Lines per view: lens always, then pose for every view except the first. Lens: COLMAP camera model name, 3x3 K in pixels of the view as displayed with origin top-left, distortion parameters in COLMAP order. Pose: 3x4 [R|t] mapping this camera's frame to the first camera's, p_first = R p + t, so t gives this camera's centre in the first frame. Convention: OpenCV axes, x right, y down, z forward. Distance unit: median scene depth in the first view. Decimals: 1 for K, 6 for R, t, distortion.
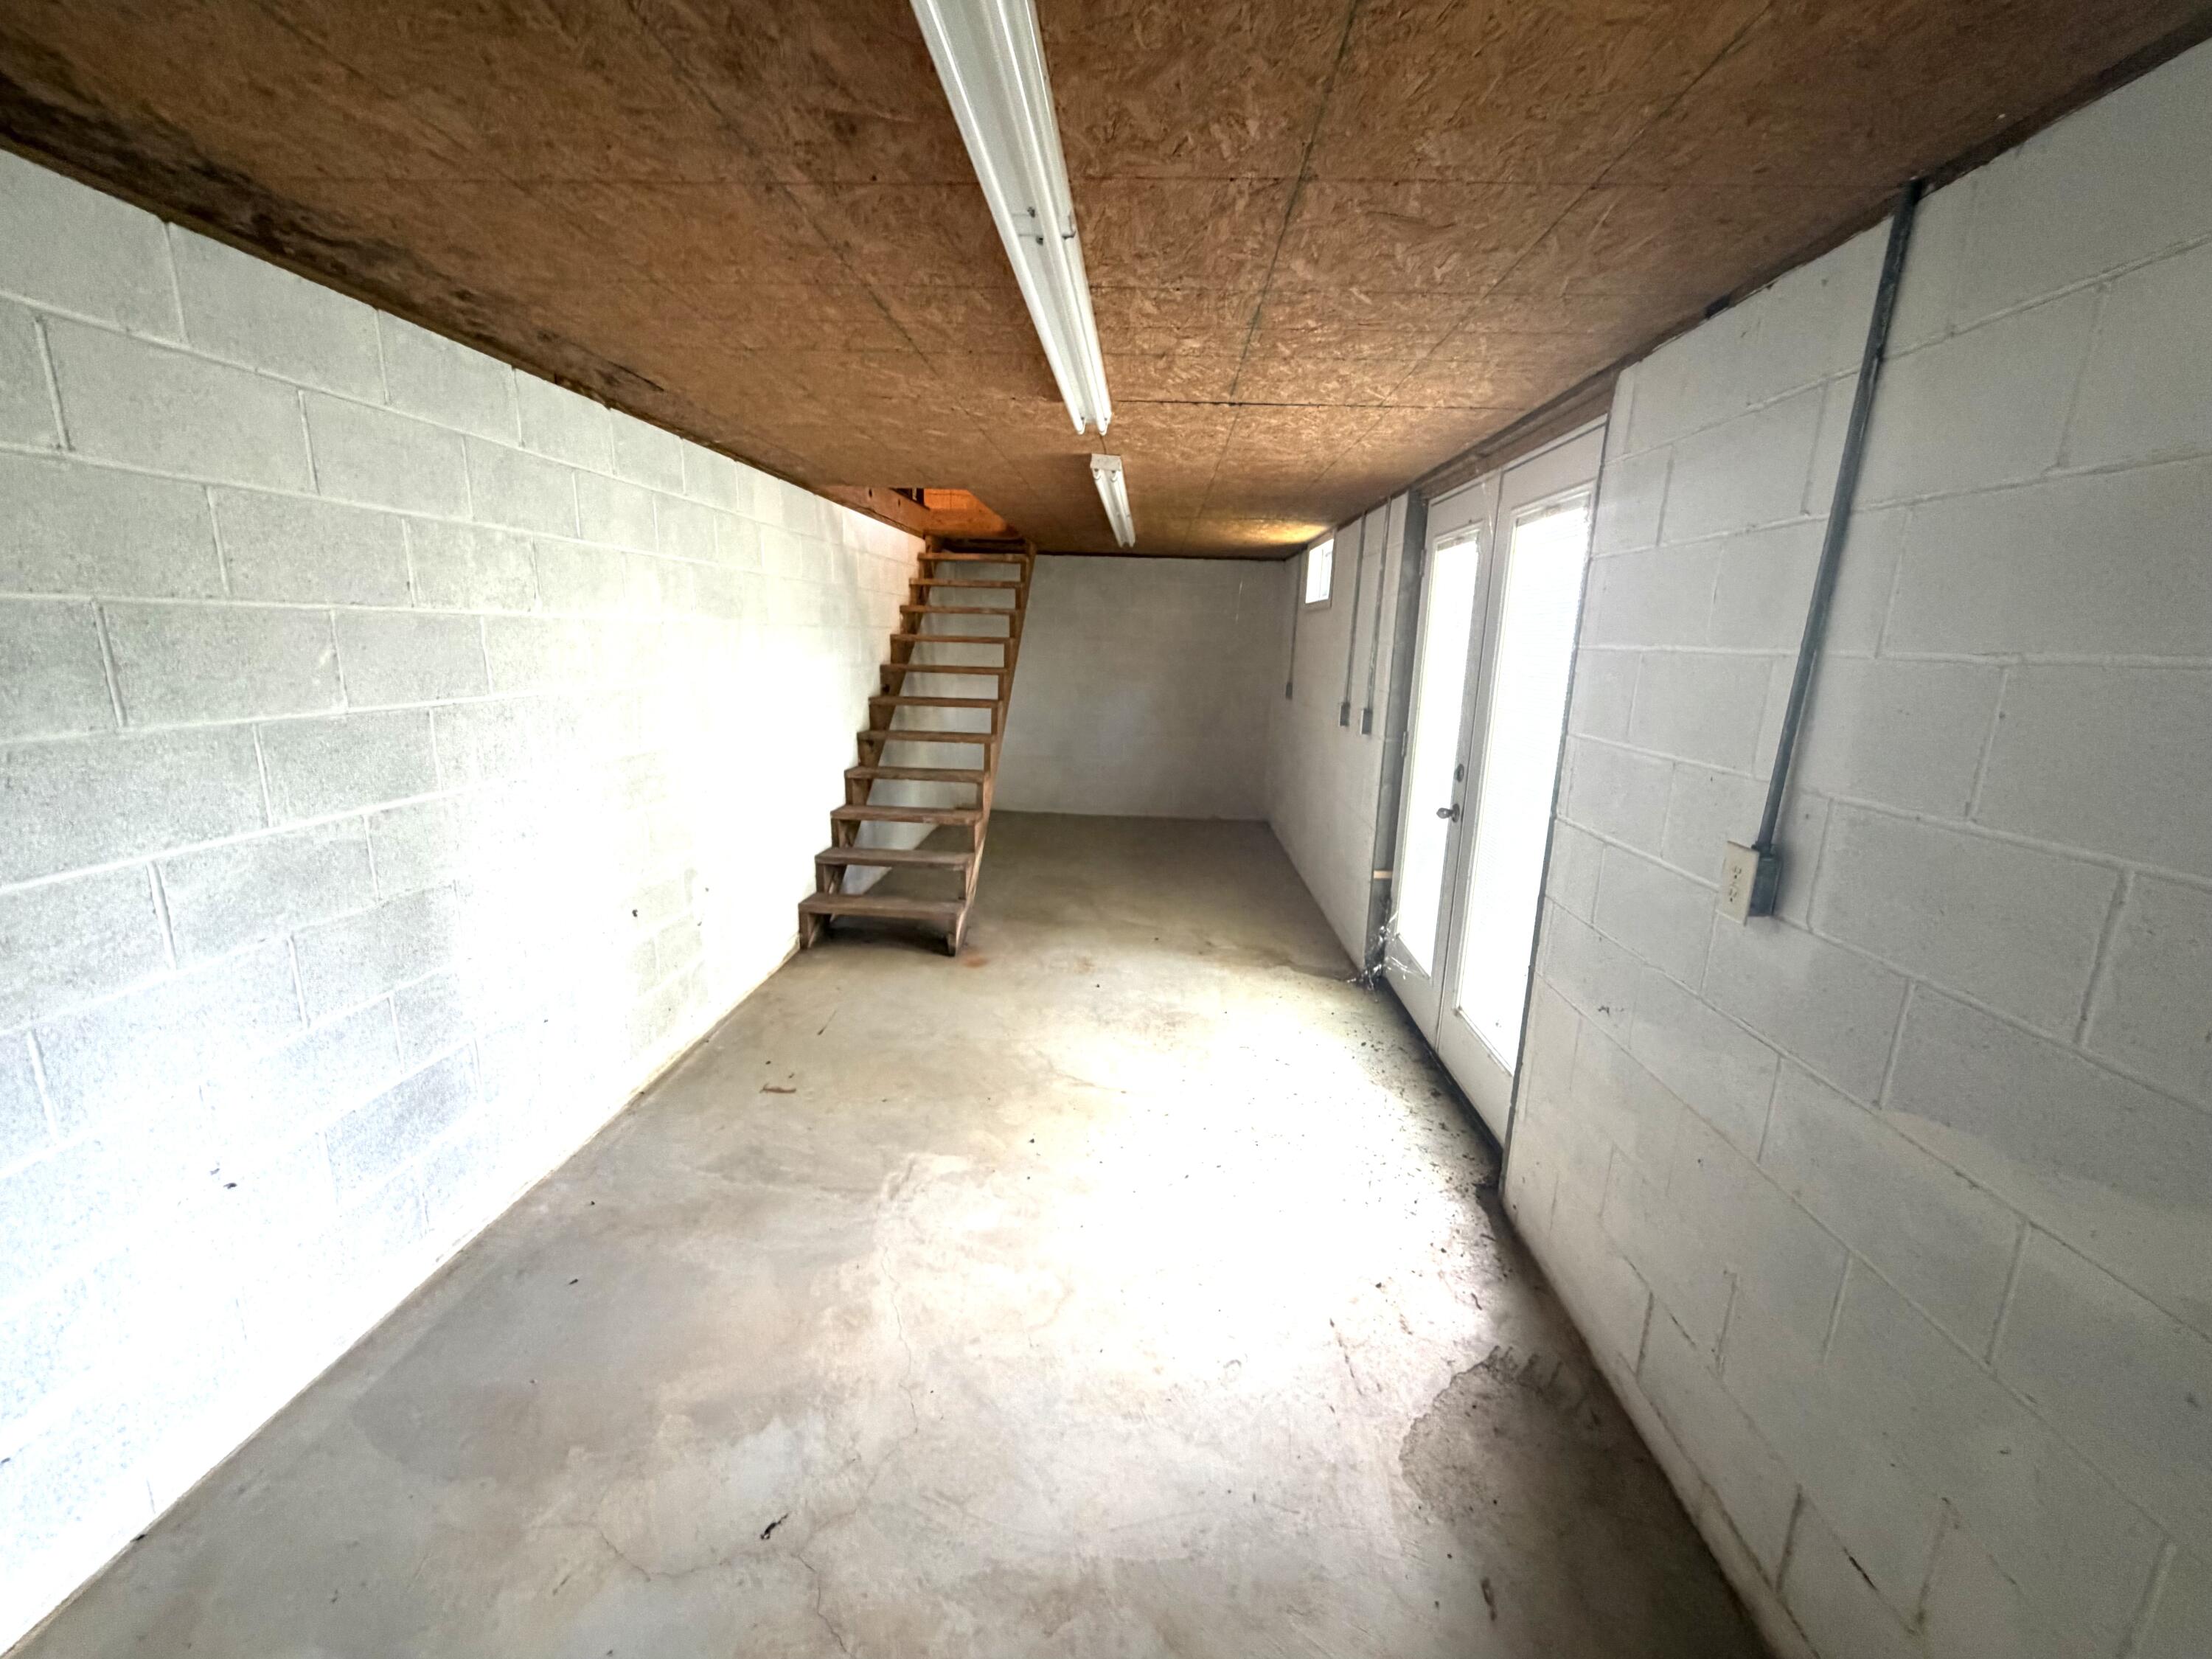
lens RADIAL K [[883.8, 0, 1101.3], [0, 883.8, 832.7], [0, 0, 1]] dist [0.001812, 0.000693]
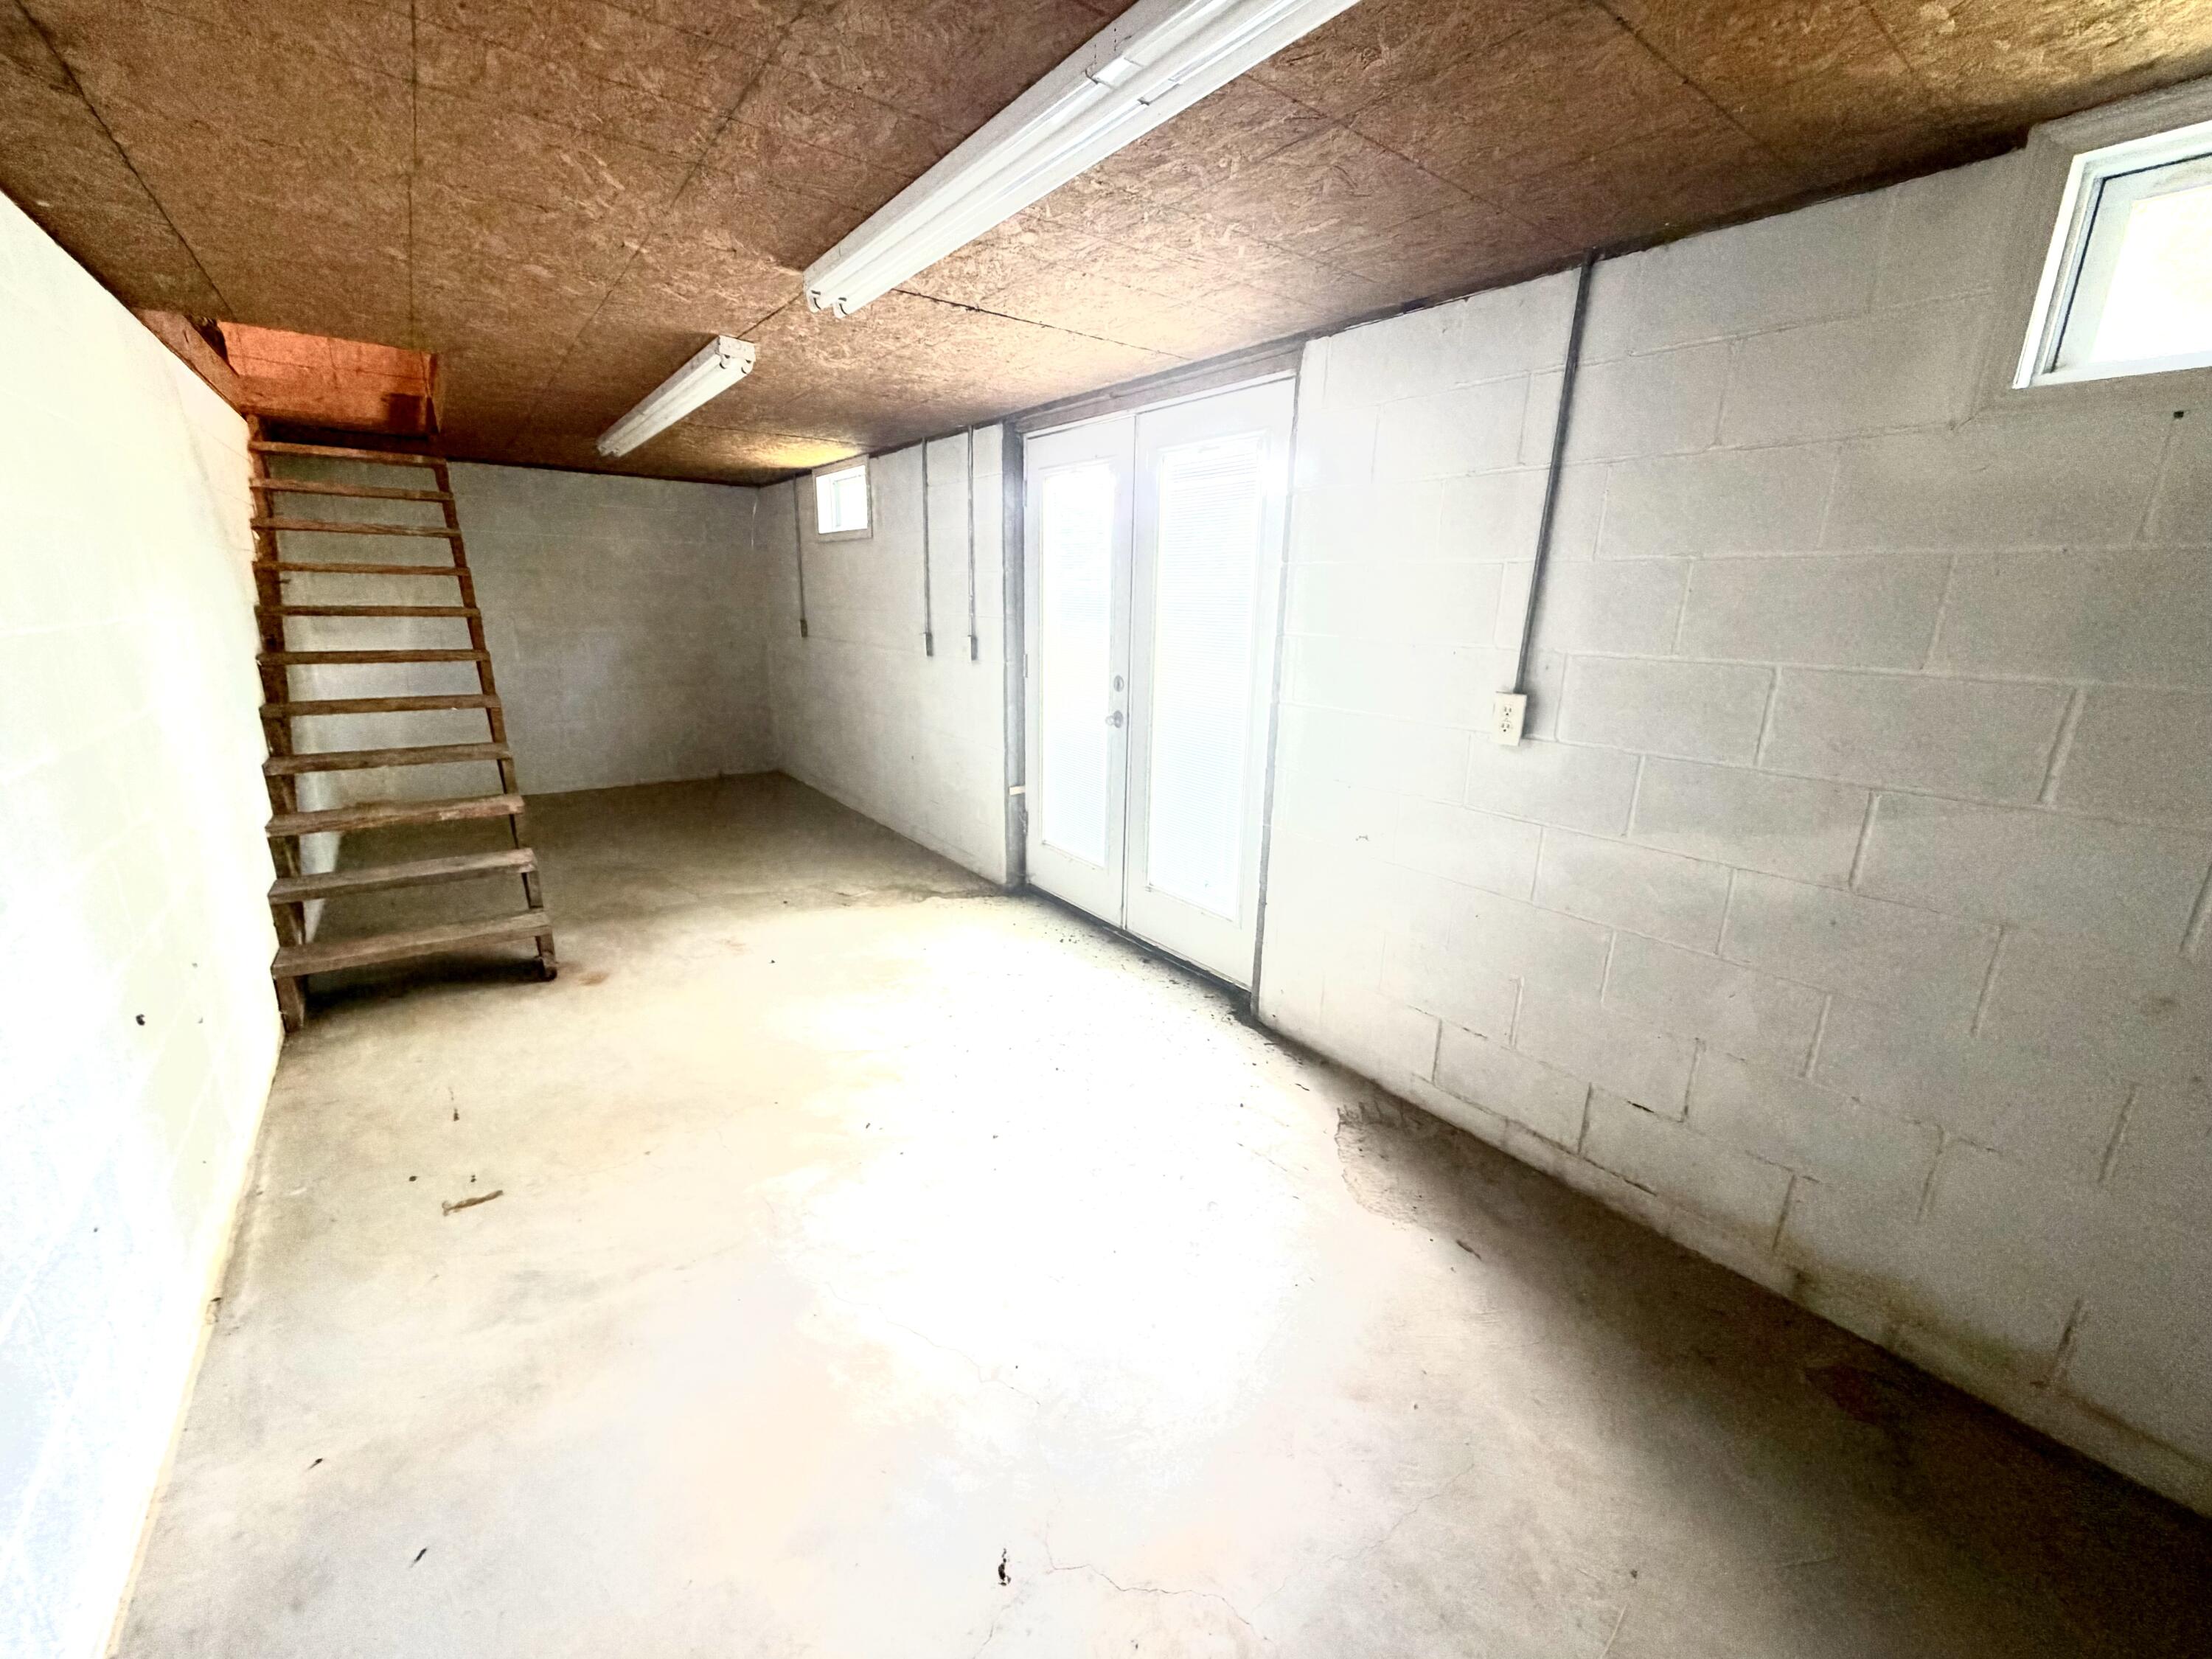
lens RADIAL K [[883.8, 0, 1101.3], [0, 883.8, 832.7], [0, 0, 1]] dist [0.001812, 0.000693]
pose [[0.770545, -0.178487, 0.611885, -0.311298], [0.141344, 0.983939, 0.109022, -0.005187], [-0.621516, 0.002480, 0.783398, 0.112599]]
